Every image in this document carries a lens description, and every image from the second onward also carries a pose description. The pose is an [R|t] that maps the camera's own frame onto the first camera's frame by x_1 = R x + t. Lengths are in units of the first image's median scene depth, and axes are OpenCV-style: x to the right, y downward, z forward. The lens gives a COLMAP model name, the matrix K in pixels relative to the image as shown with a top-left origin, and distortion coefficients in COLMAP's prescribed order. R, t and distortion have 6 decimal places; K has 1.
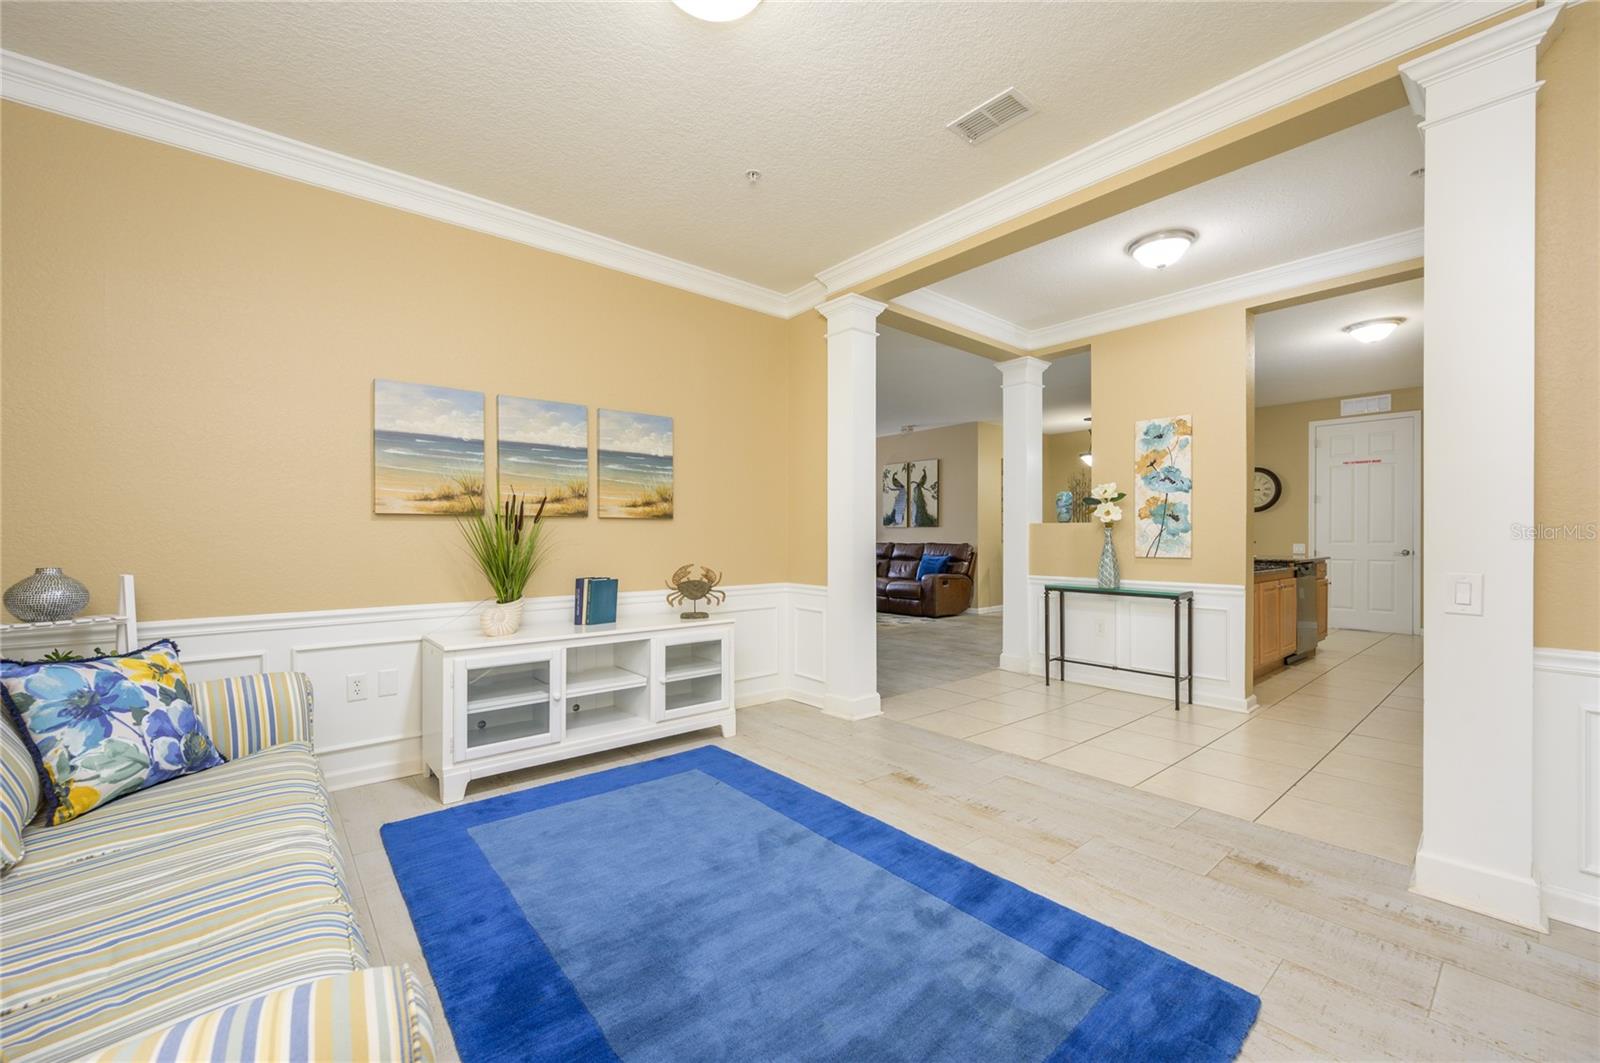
lens RADIAL K [[636.9, 0, 794.3], [0, 636.9, 534.4], [0, 0, 1]] dist [-0.003985, 0.000133]
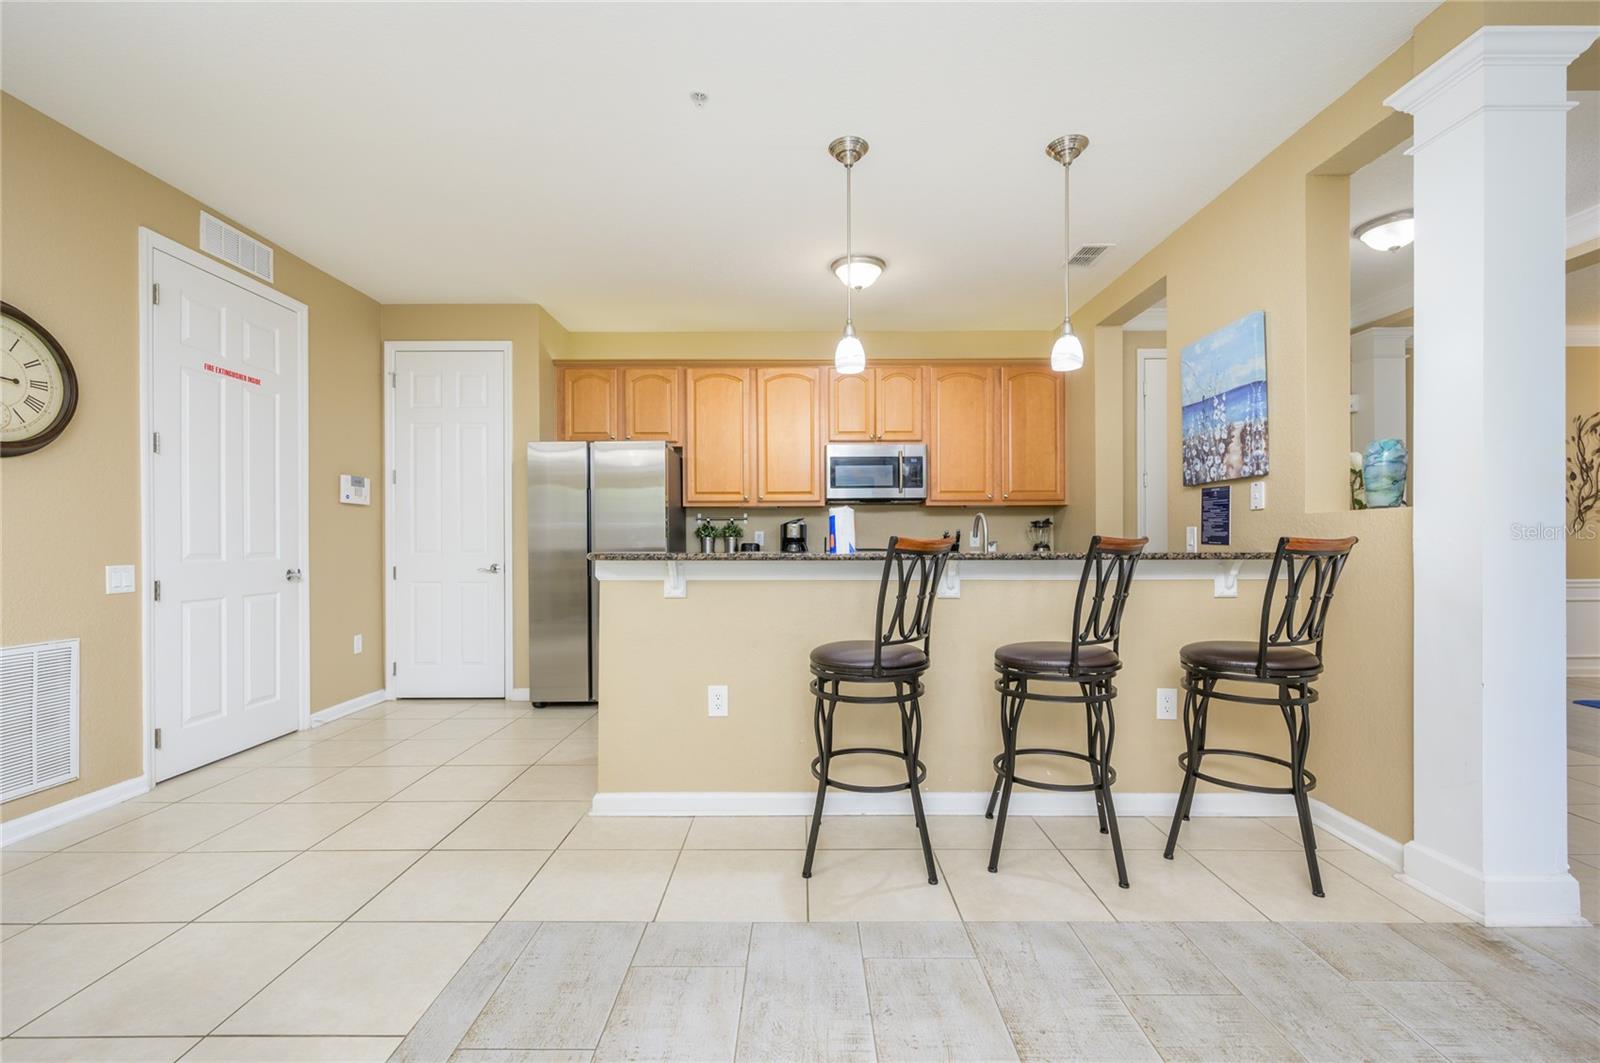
lens RADIAL K [[660.4, 0, 802.3], [0, 660.4, 540.7], [0, 0, 1]] dist [-0.002279, -0.000596]
pose [[-0.763169, 0.004292, 0.646184, 0.523895], [0.002066, 0.999989, -0.004202, 0.006556], [-0.646195, -0.001872, -0.763170, 1.931675]]
